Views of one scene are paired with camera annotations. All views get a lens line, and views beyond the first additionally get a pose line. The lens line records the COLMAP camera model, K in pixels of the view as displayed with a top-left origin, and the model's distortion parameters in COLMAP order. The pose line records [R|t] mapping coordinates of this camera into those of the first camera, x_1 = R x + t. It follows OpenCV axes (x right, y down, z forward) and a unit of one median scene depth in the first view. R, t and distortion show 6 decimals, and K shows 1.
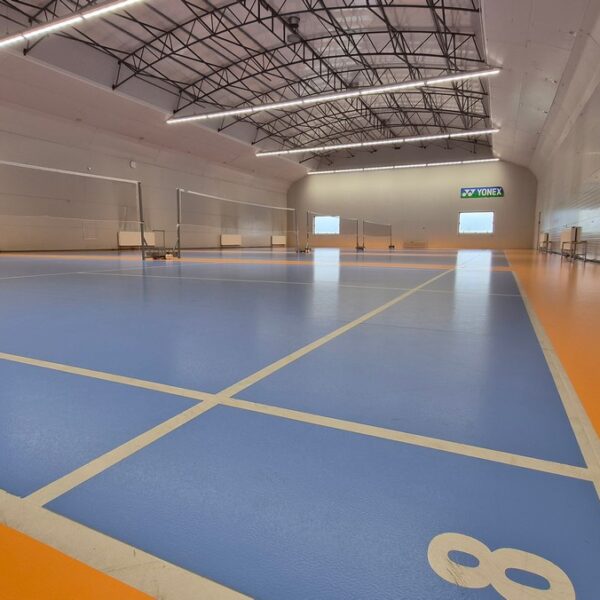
lens RADIAL K [[417.3, 0, 300.0], [0, 417.3, 300.0], [0, 0, 1]] dist [-0.011187, 0.000778]
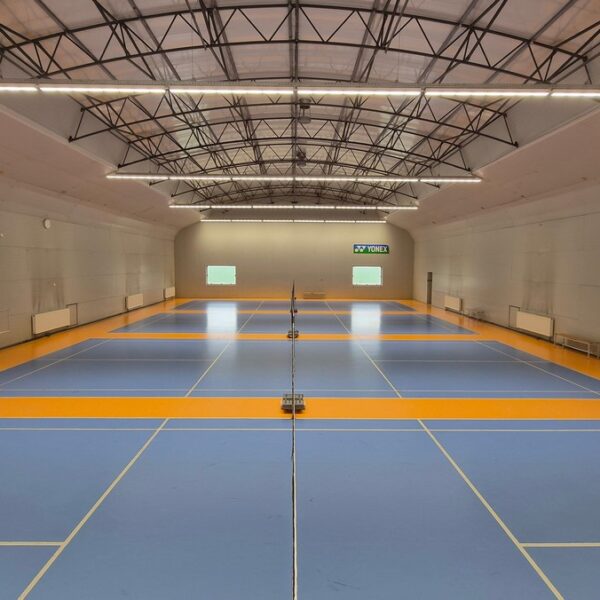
lens RADIAL K [[417.3, 0, 300.0], [0, 417.3, 300.0], [0, 0, 1]] dist [-0.011187, 0.000778]
pose [[0.897981, -0.036226, 0.438540, -0.228012], [0.057634, 0.997703, -0.035600, -0.093852], [-0.436243, 0.057243, 0.898006, 0.088857]]
